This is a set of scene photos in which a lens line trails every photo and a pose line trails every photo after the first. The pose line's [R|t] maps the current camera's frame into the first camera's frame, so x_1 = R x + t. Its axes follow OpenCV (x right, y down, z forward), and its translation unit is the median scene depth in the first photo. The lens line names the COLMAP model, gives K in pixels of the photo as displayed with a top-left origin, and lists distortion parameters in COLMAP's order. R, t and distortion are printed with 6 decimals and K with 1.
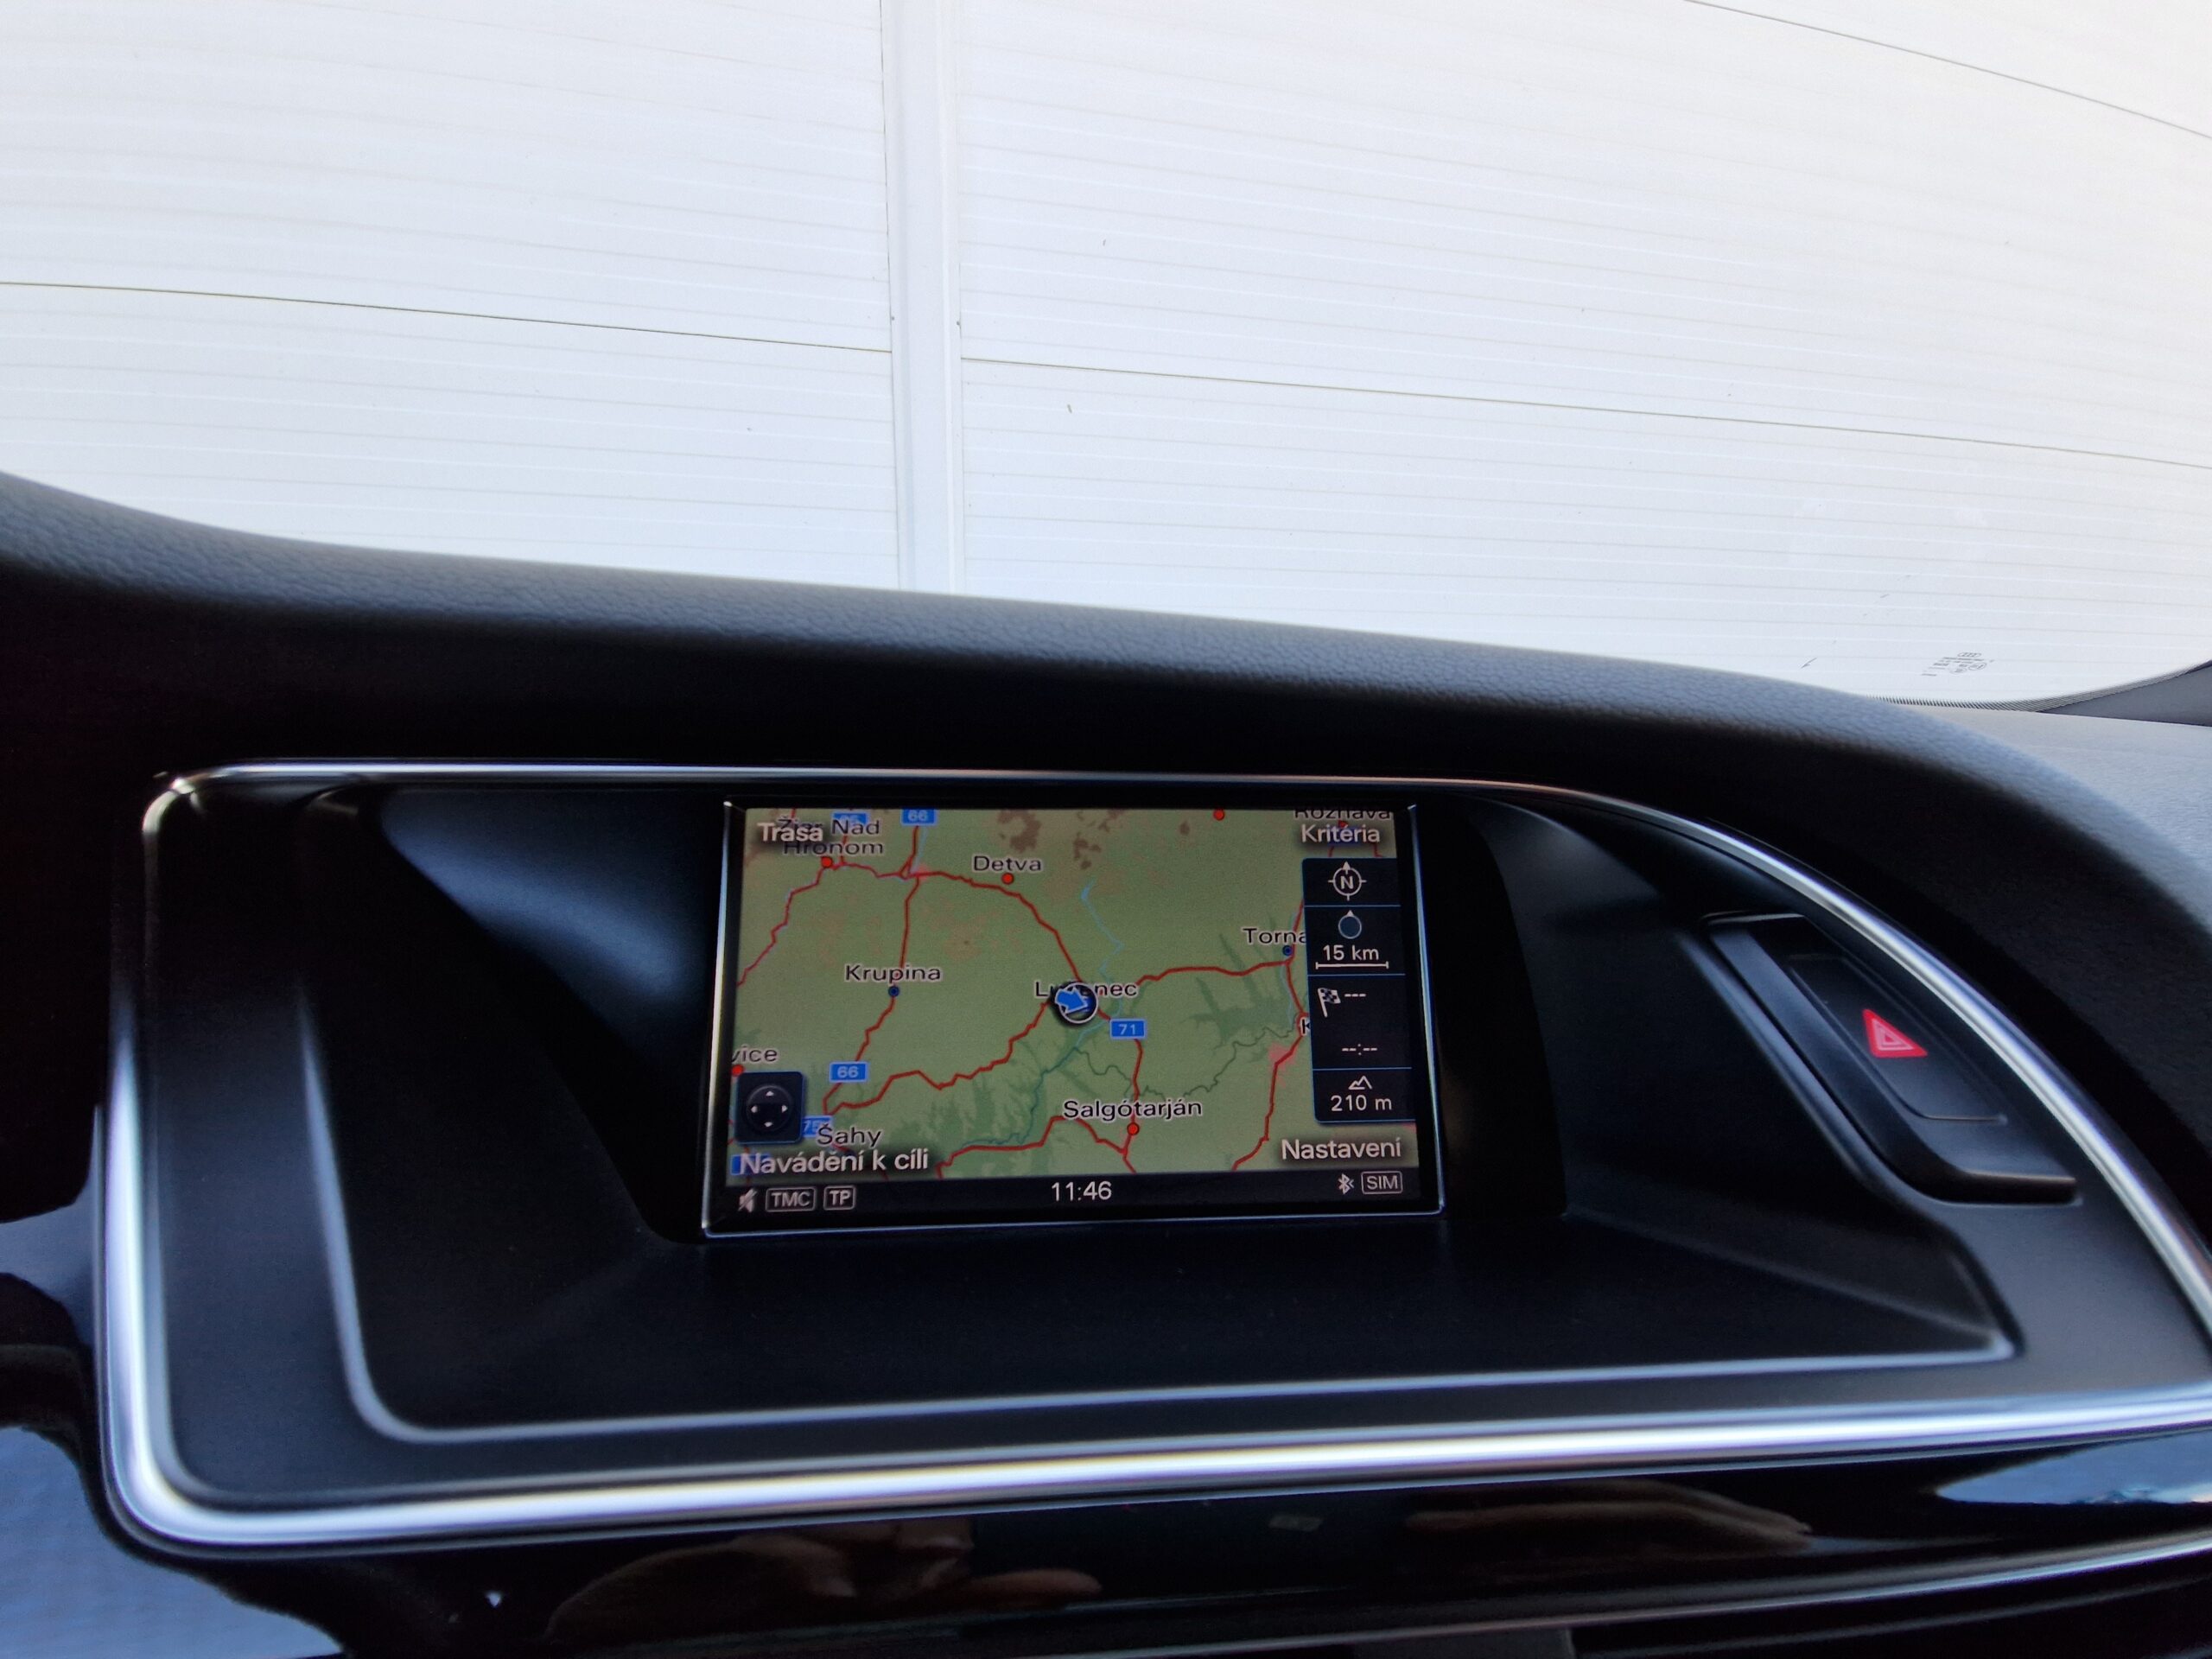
lens RADIAL K [[909.0, 0, 1093.5], [0, 909.0, 848.8], [0, 0, 1]] dist [0.011643, -0.007111]
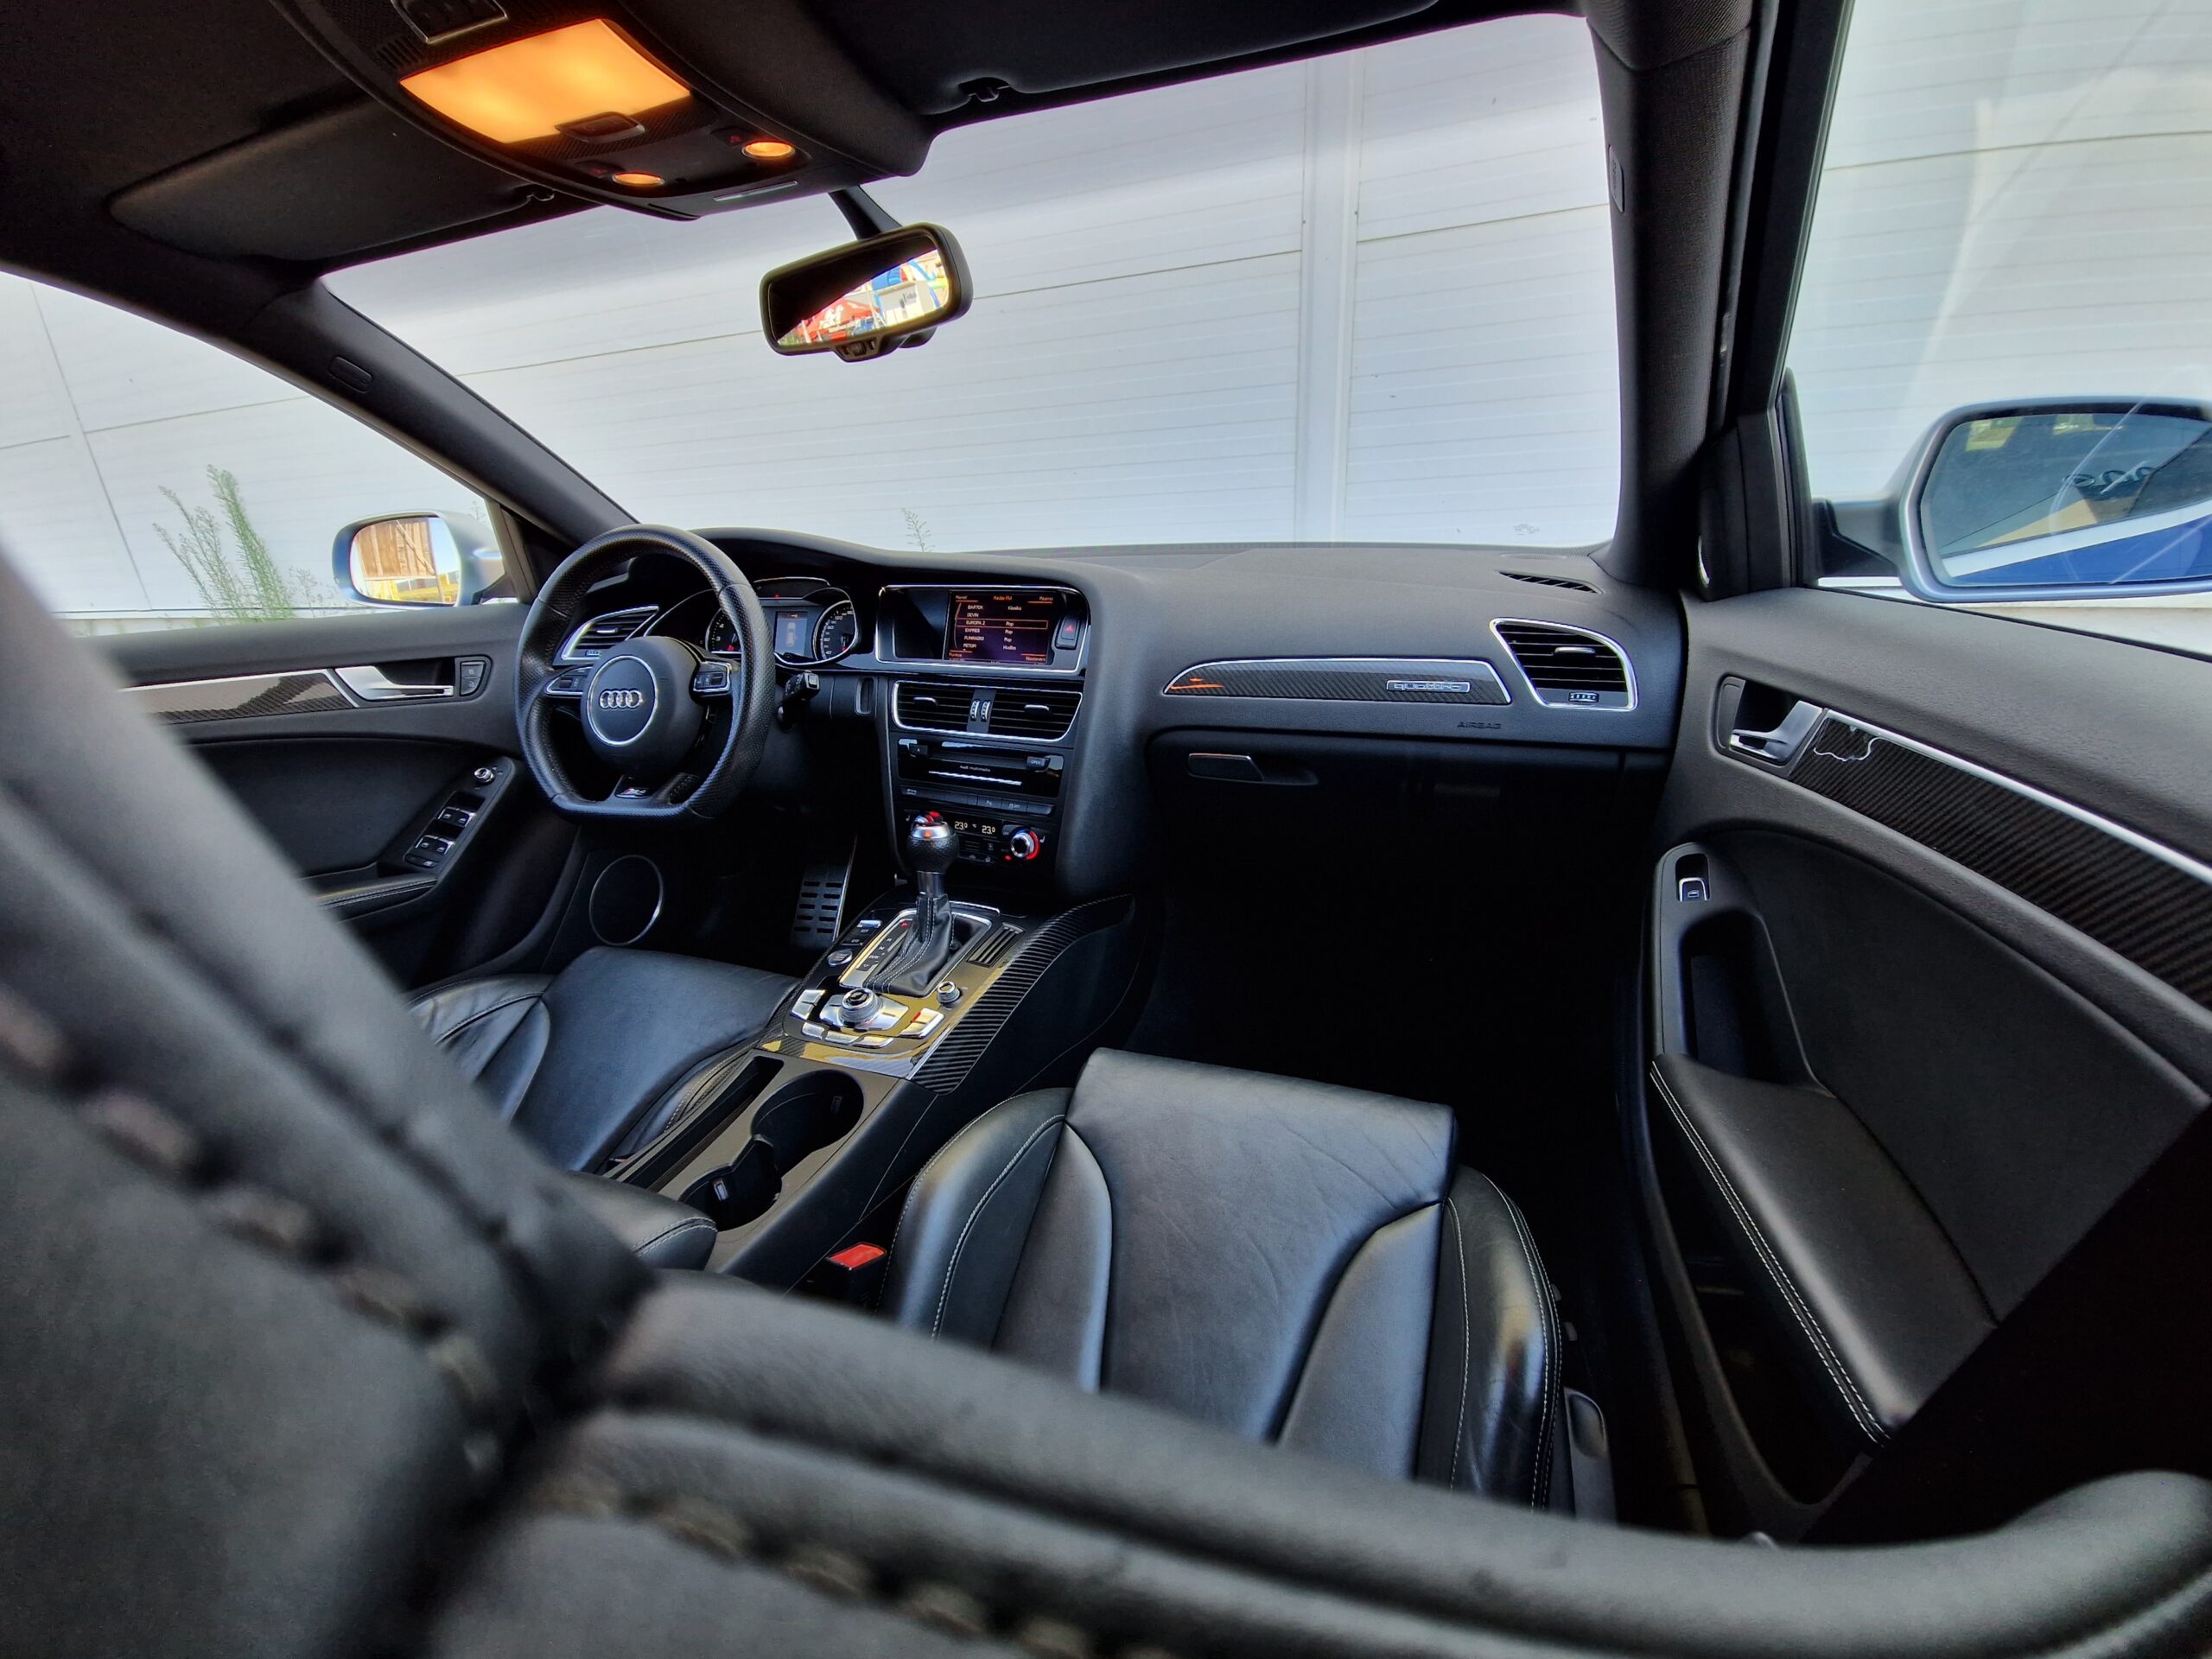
lens RADIAL K [[909.0, 0, 1099.1], [0, 909.0, 836.6], [0, 0, 1]] dist [0.011643, -0.007111]
pose [[0.833305, 0.144264, -0.533658, 4.695537], [-0.047562, 0.980479, 0.190786, 0.414821], [0.550764, -0.133601, 0.823899, -4.374247]]
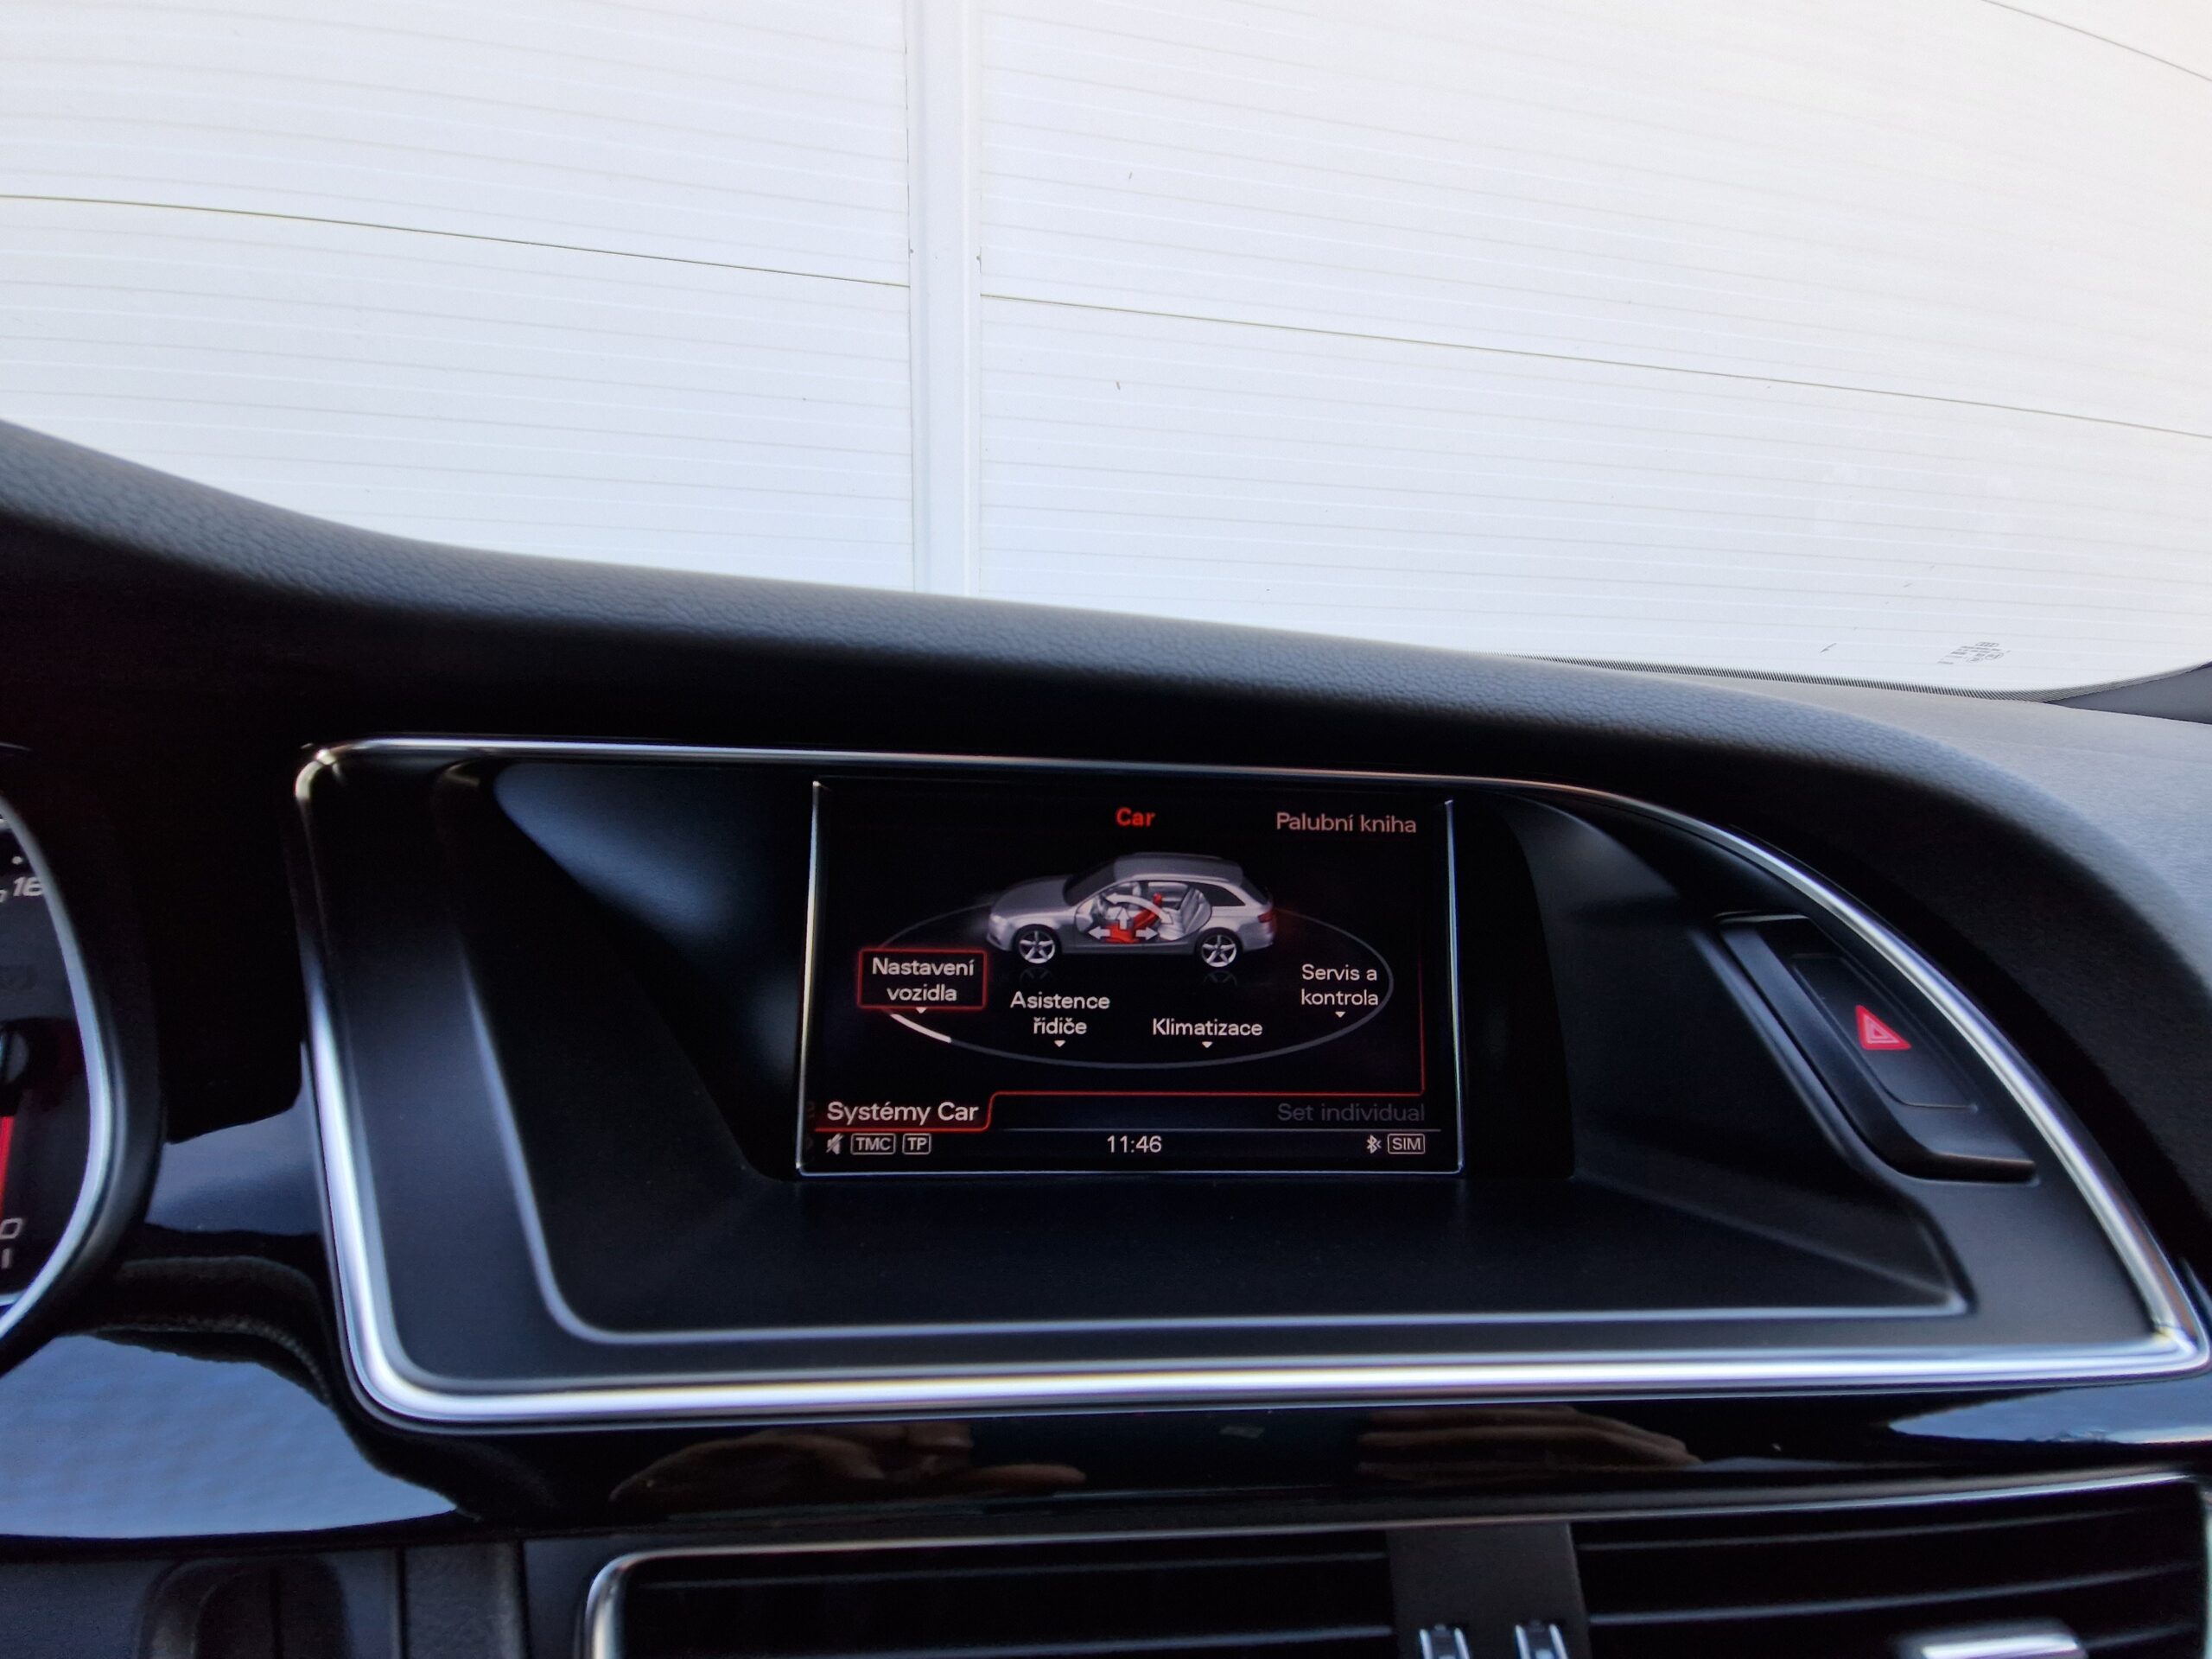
lens RADIAL K [[909.0, 0, 1092.1], [0, 909.0, 849.1], [0, 0, 1]] dist [0.011643, -0.007111]
pose [[0.999634, 0.026864, -0.003233, -0.090107], [-0.026643, 0.998106, 0.055448, -0.052385], [0.004717, -0.055341, 0.998456, -0.105603]]
